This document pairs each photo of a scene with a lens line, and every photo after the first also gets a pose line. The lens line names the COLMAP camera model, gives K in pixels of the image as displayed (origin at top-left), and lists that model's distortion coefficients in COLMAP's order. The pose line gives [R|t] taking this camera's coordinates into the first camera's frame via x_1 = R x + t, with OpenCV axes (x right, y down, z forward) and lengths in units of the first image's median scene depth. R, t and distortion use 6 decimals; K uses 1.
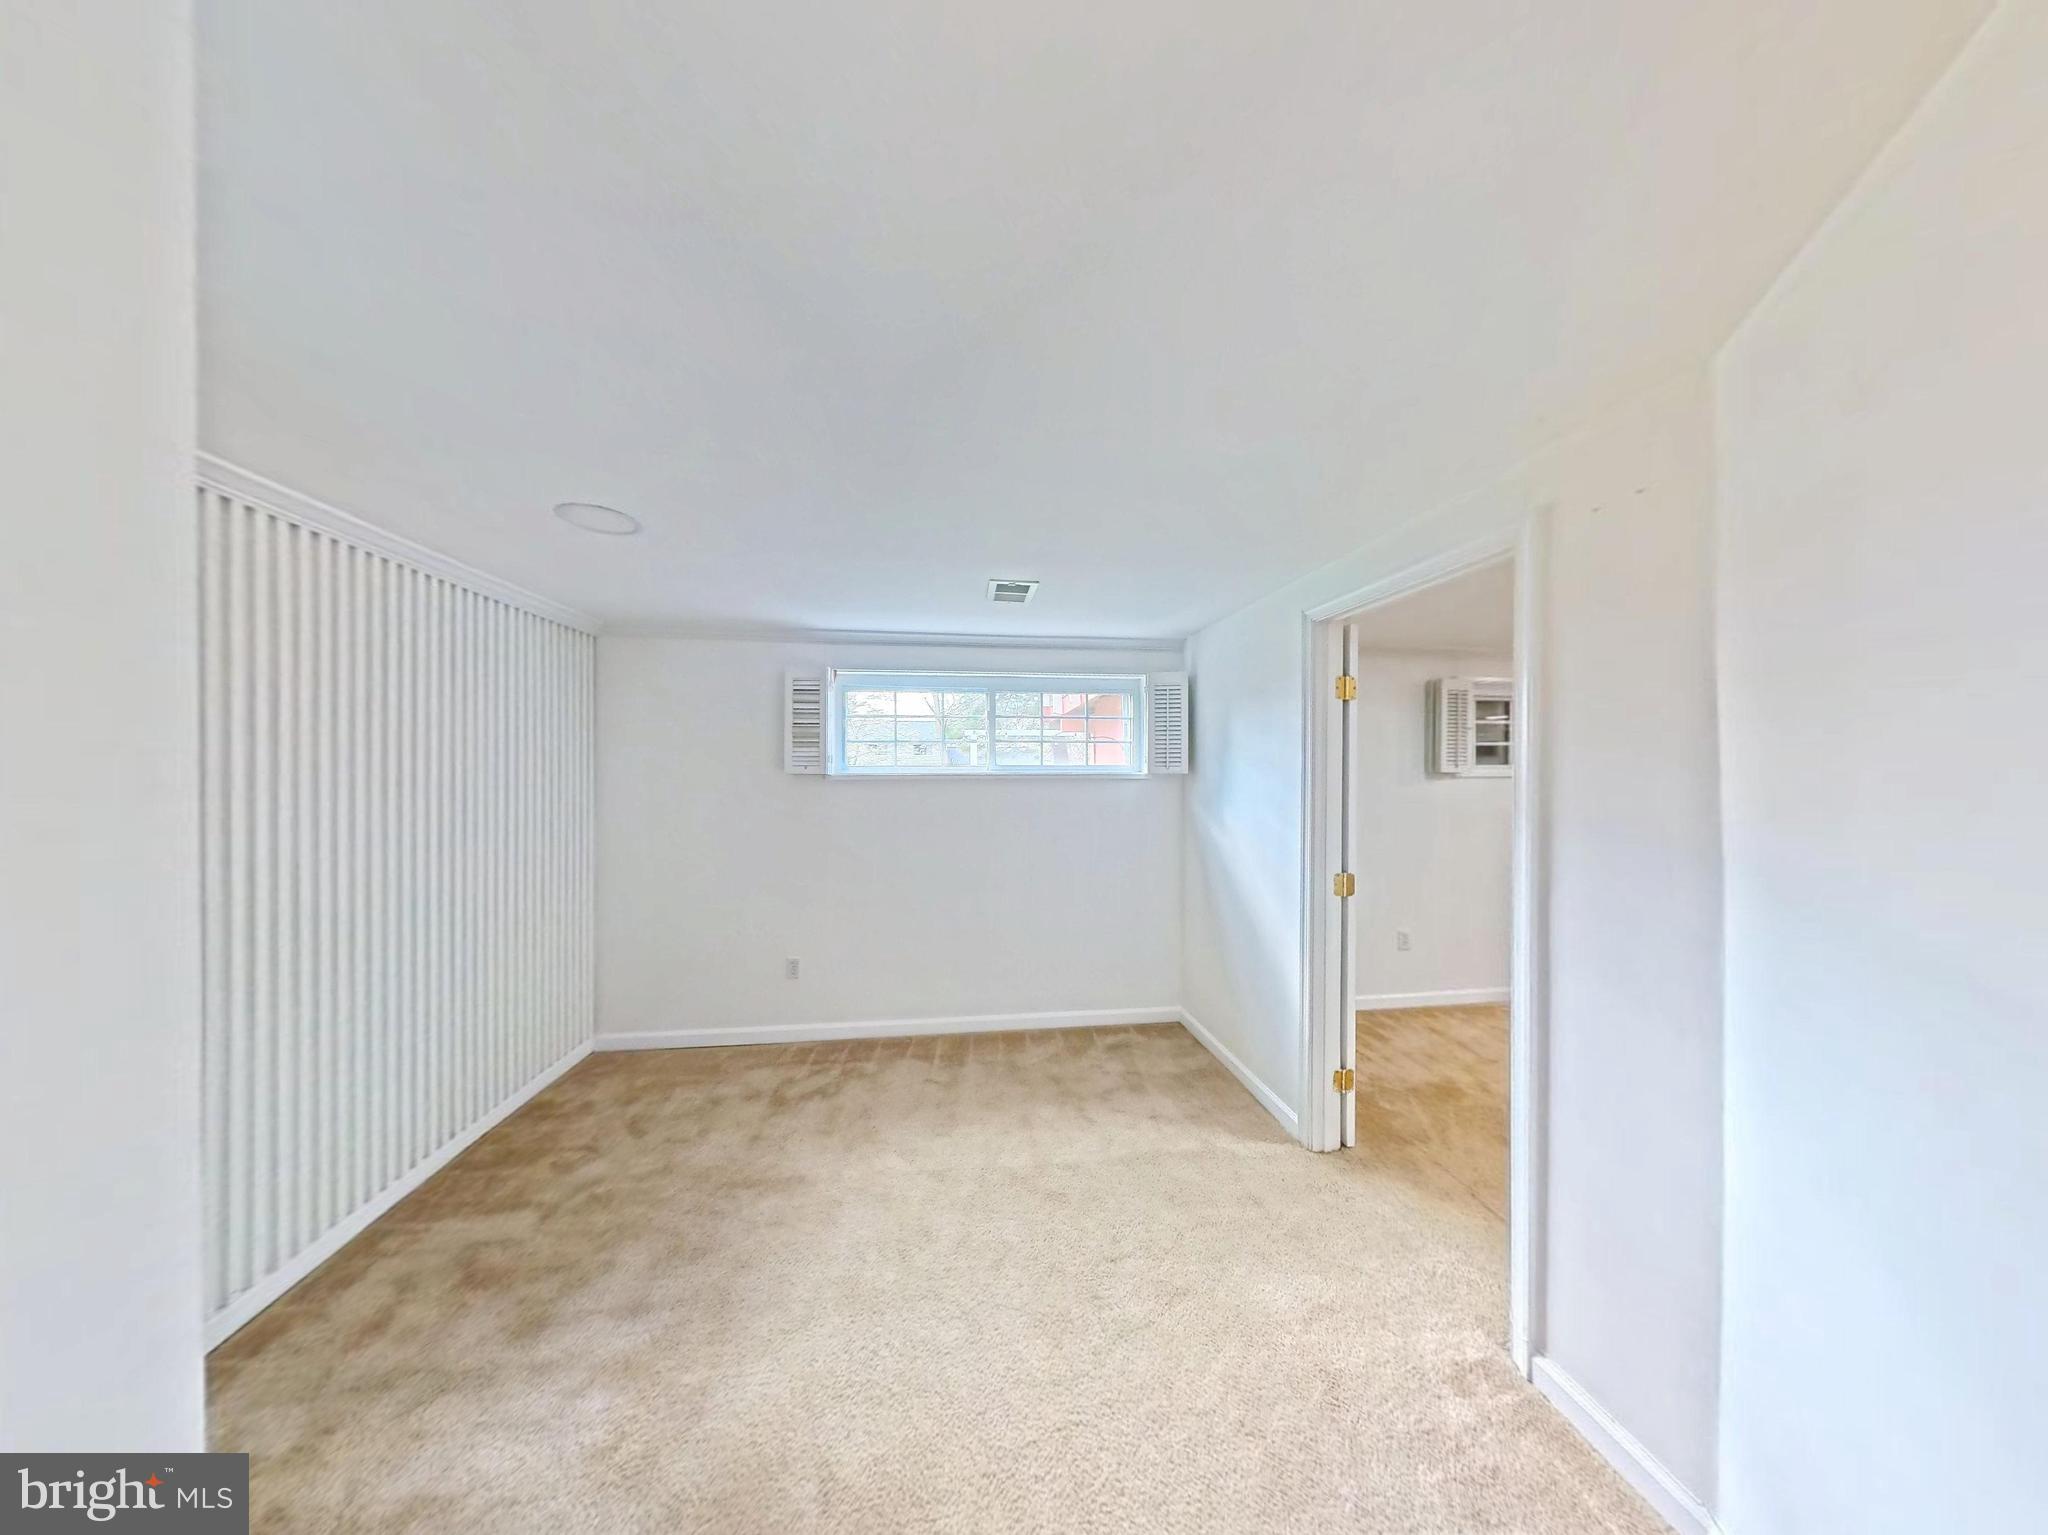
lens RADIAL K [[569.1, 0, 1024.3], [0, 569.1, 771.8], [0, 0, 1]] dist [0.003670, -0.000040]
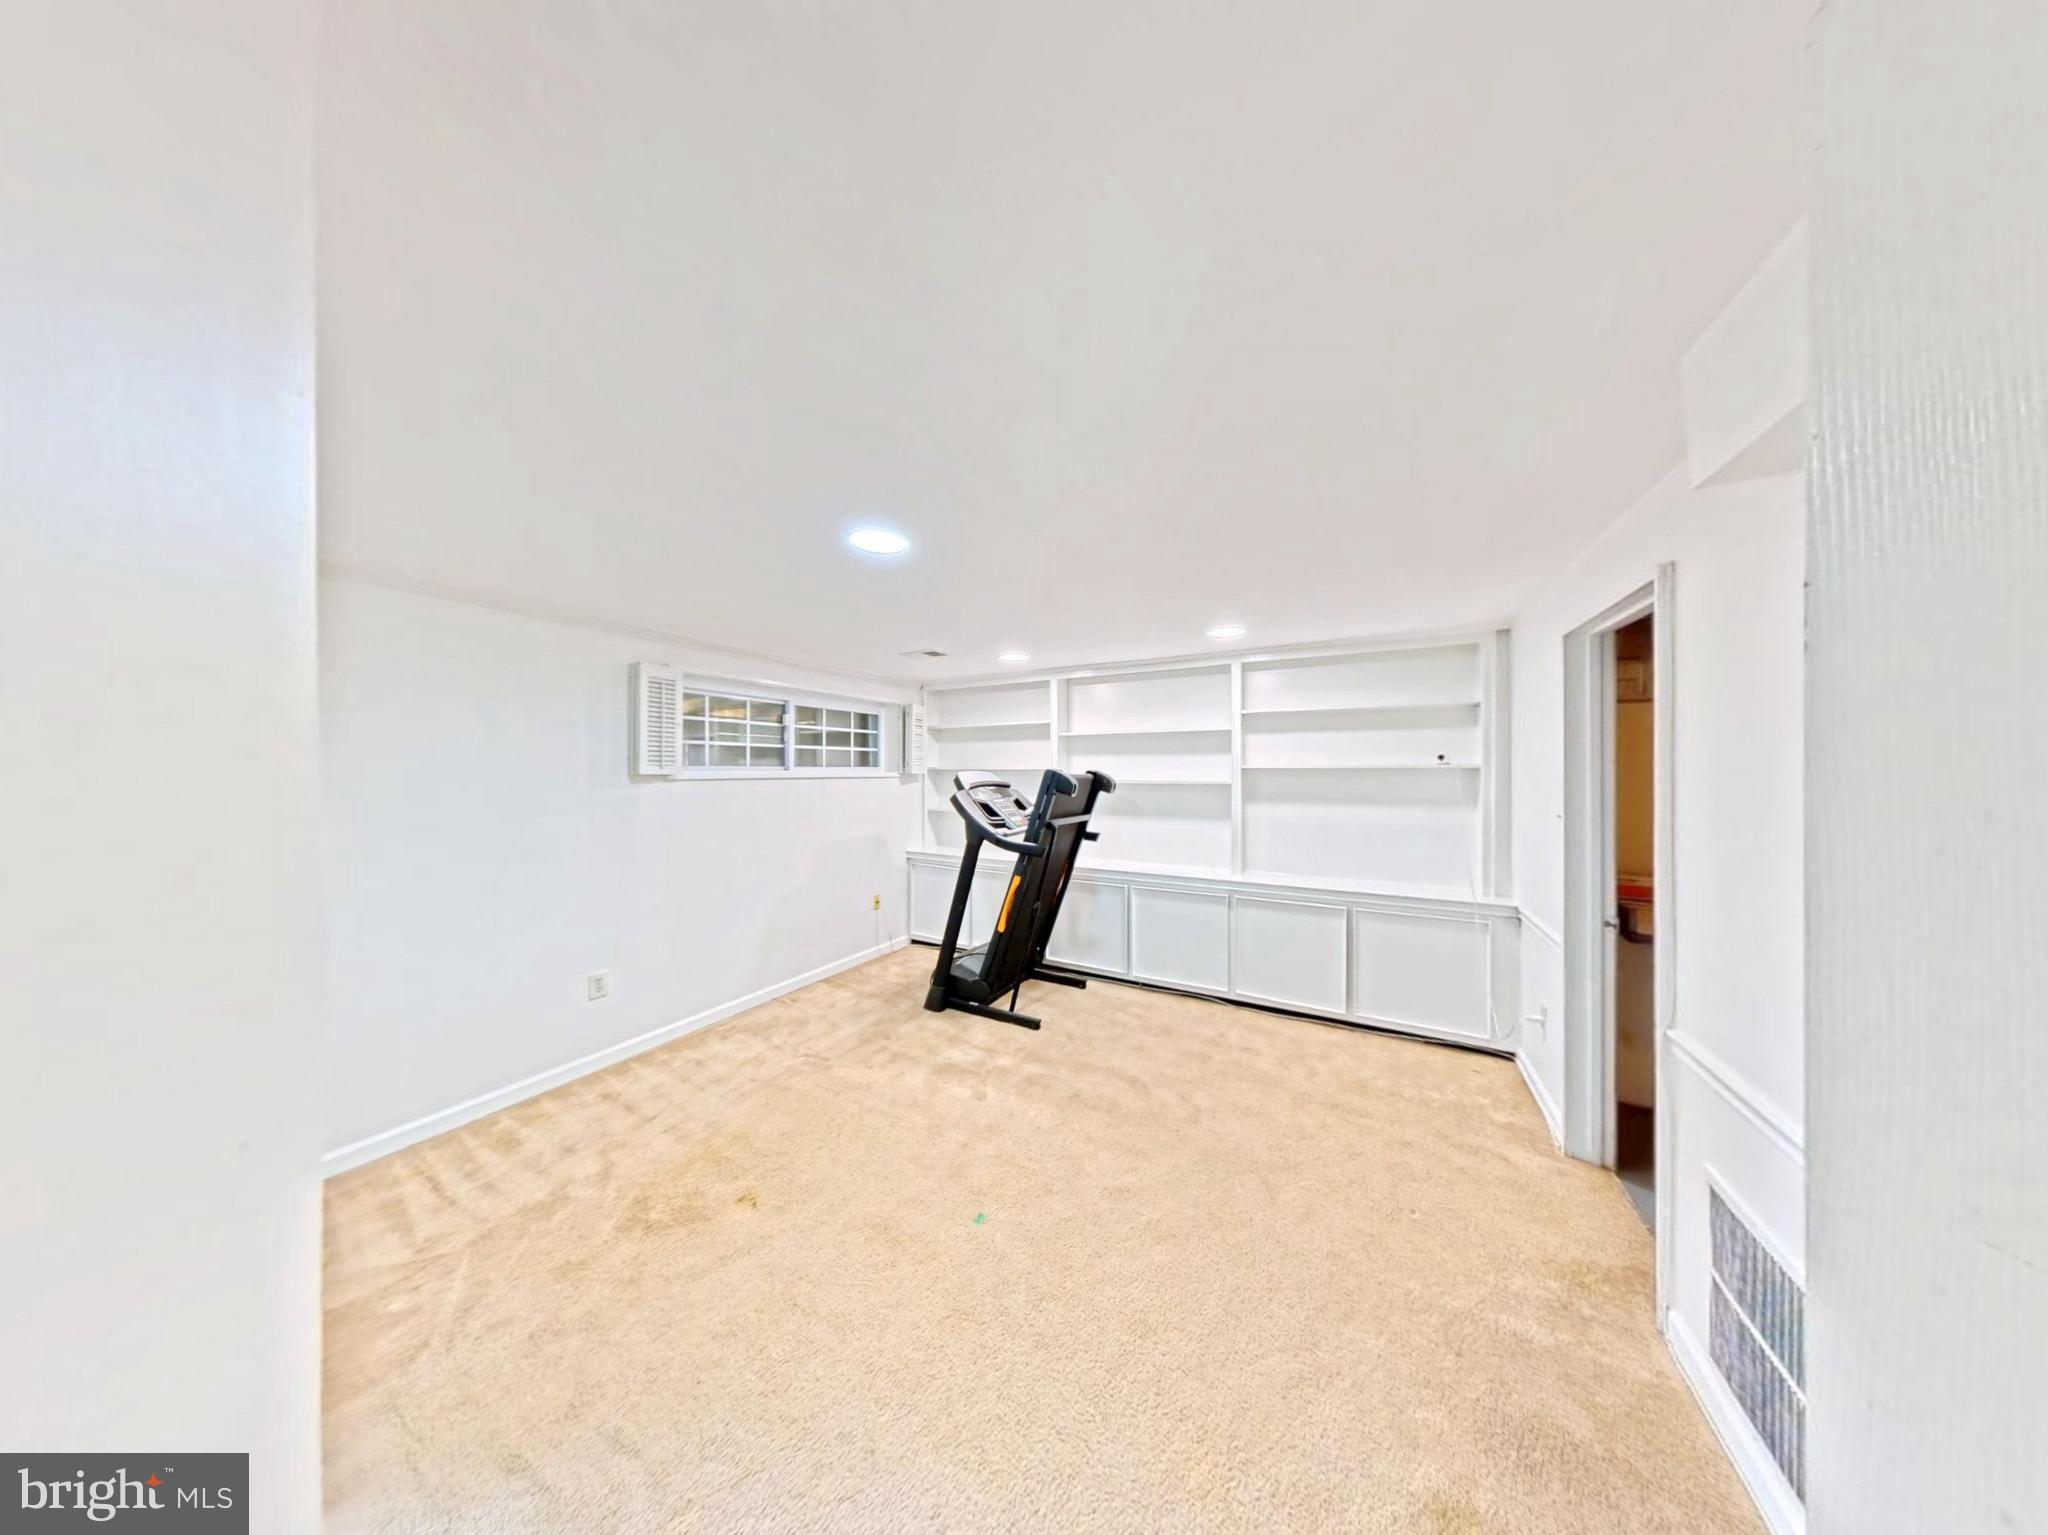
lens RADIAL K [[569.1, 0, 1024.3], [0, 569.1, 771.8], [0, 0, 1]] dist [0.003670, -0.000040]
pose [[0.600955, -0.002294, 0.799279, 0.399484], [0.004199, 0.999991, -0.000288, 0.000144], [-0.799272, 0.003530, 0.600960, 0.047996]]
